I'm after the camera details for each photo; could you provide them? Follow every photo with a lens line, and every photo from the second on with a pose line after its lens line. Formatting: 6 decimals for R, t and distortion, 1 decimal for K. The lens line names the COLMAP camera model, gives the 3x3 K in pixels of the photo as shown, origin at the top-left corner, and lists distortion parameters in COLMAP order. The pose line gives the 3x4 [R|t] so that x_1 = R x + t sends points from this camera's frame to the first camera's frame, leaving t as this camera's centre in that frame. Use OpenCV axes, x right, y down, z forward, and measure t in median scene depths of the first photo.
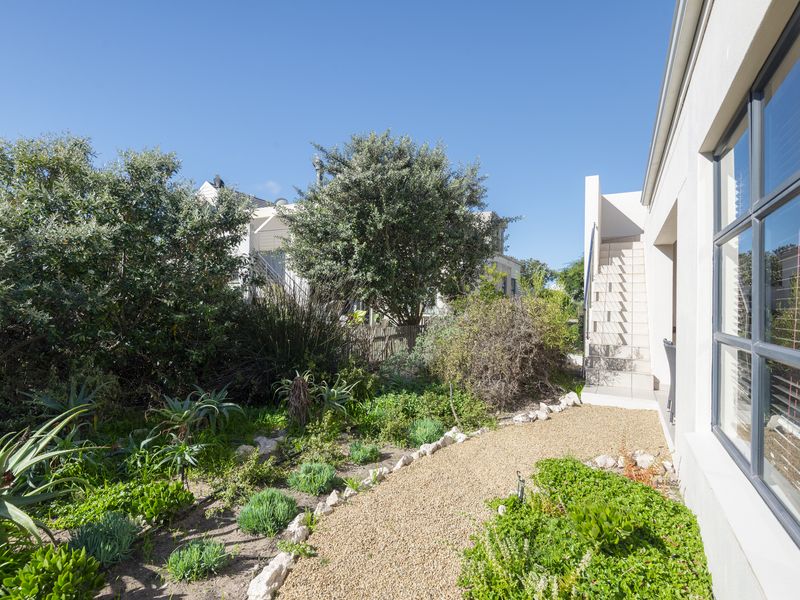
lens RADIAL K [[406.1, 0, 397.4], [0, 406.1, 296.3], [0, 0, 1]] dist [0.034179, -0.026408]
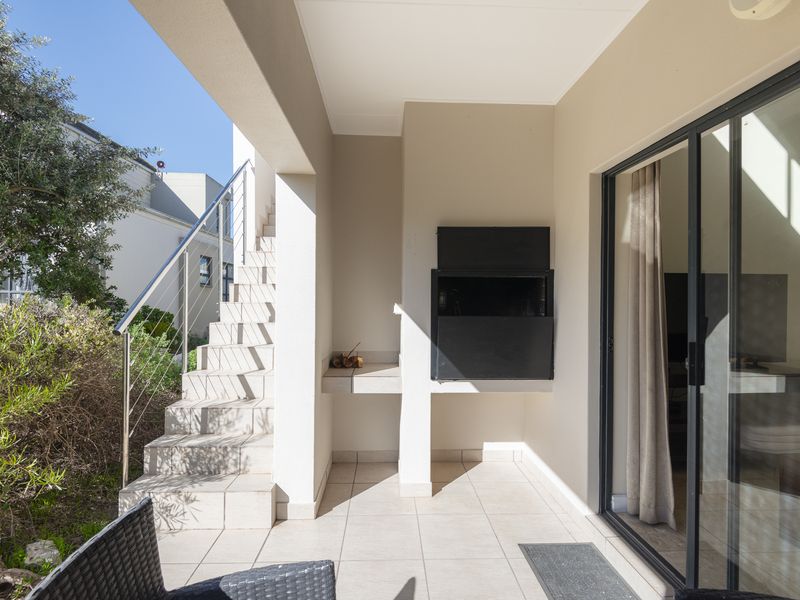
lens RADIAL K [[406.1, 0, 397.4], [0, 406.1, 296.3], [0, 0, 1]] dist [0.034179, -0.026408]
pose [[0.862217, -0.022532, 0.506038, 0.423842], [0.007388, 0.999463, 0.031916, -0.010432], [-0.506486, -0.023780, 0.861920, 0.469613]]
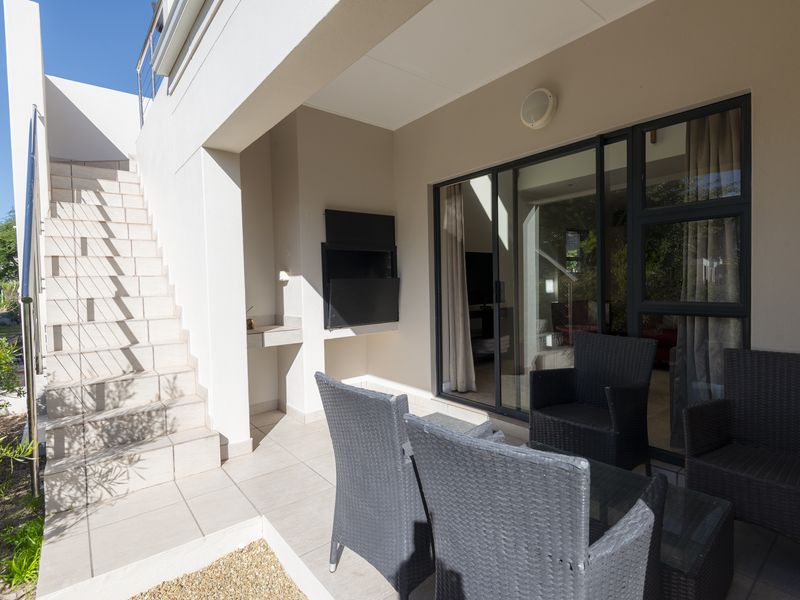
lens RADIAL K [[406.1, 0, 397.4], [0, 406.1, 296.3], [0, 0, 1]] dist [0.034179, -0.026408]
pose [[0.382764, -0.067856, 0.921351, 0.230869], [0.014351, 0.997615, 0.067511, 0.008848], [-0.923735, -0.012619, 0.382825, 0.512829]]
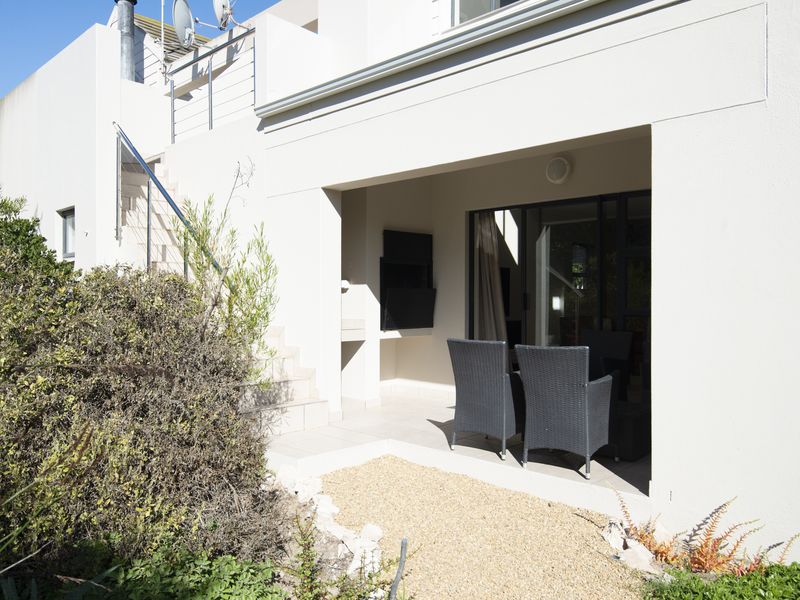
lens RADIAL K [[625.2, 0, 400.0], [0, 625.2, 300.0], [0, 0, 1]] dist [0.002945, 0.000662]
pose [[0.258529, -0.026888, 0.965629, -0.199099], [-0.014965, 0.999381, 0.031834, 0.008440], [-0.965888, -0.022681, 0.257967, 0.525551]]
